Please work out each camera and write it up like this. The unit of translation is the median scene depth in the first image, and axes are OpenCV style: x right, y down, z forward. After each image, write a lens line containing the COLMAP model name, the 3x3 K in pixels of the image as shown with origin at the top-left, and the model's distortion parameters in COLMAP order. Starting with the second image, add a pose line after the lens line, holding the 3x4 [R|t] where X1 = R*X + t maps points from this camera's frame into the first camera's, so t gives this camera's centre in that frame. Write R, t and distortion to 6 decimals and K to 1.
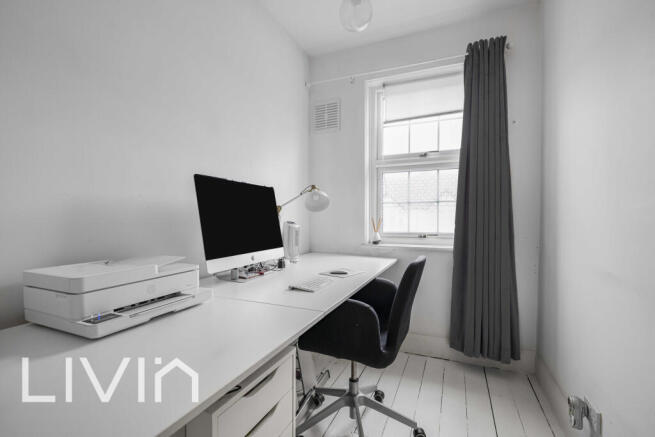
lens RADIAL K [[301.2, 0, 329.4], [0, 301.2, 218.3], [0, 0, 1]] dist [-0.000905, -0.000133]
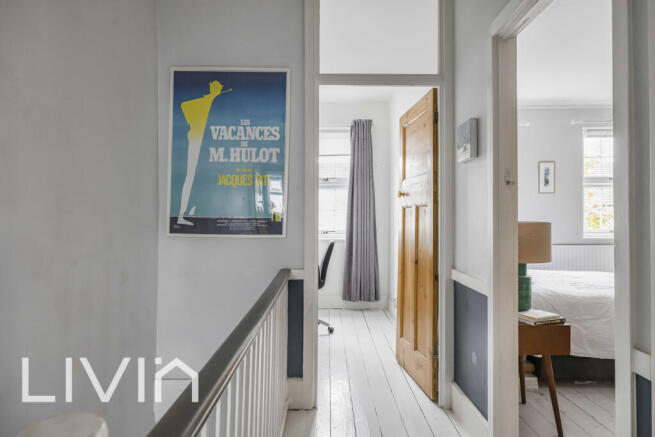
lens RADIAL K [[401.3, 0, 323.8], [0, 401.3, 219.2], [0, 0, 1]] dist [0.007951, 0.000891]
pose [[0.930614, -0.001238, 0.366001, -0.532136], [0.000675, 0.999998, 0.001665, -0.015858], [-0.366003, -0.001303, 0.930613, -1.067700]]
